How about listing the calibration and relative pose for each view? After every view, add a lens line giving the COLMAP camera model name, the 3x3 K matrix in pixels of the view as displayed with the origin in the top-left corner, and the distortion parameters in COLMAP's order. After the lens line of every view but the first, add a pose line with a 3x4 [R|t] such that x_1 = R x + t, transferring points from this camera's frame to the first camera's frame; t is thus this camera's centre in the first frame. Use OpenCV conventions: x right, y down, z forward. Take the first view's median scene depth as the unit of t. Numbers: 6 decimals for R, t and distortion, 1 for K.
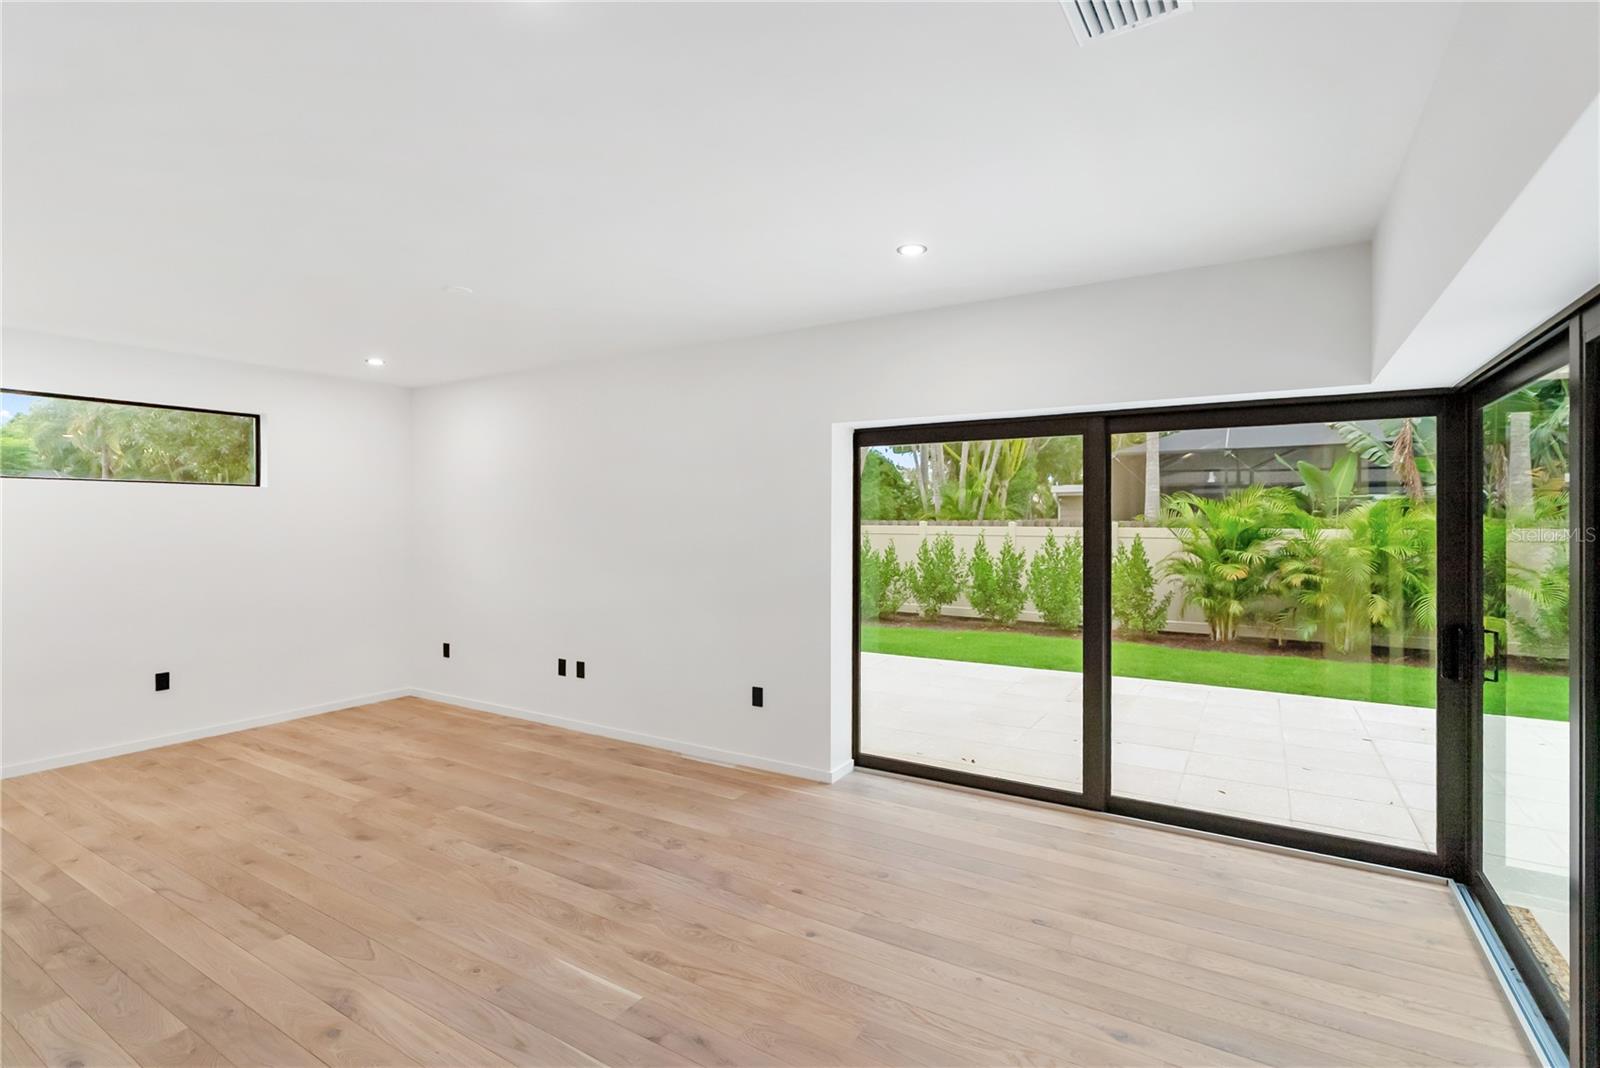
lens RADIAL K [[733.9, 0, 805.3], [0, 733.9, 529.5], [0, 0, 1]] dist [-0.006707, 0.002642]
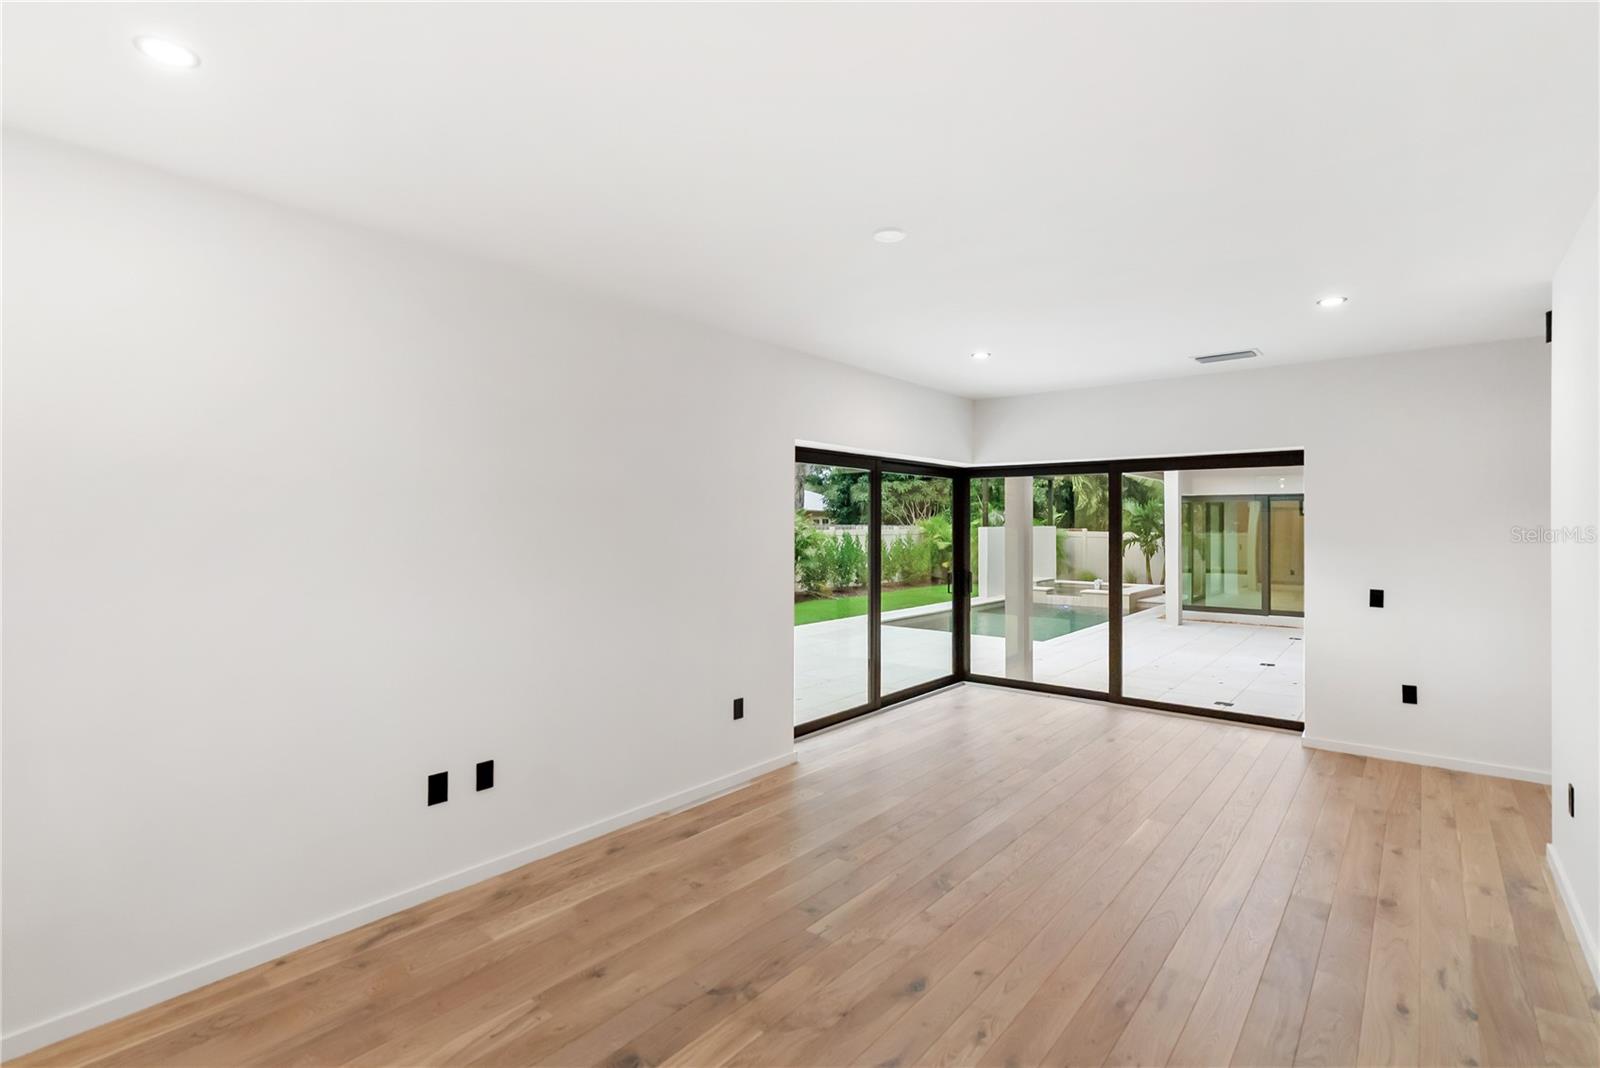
lens RADIAL K [[733.9, 0, 800.9], [0, 733.9, 529.4], [0, 0, 1]] dist [-0.006707, 0.002642]
pose [[0.166367, -0.010625, 0.986007, -1.078185], [0.006095, 0.999934, 0.009746, -0.017552], [-0.986045, 0.004389, 0.166421, 0.818294]]
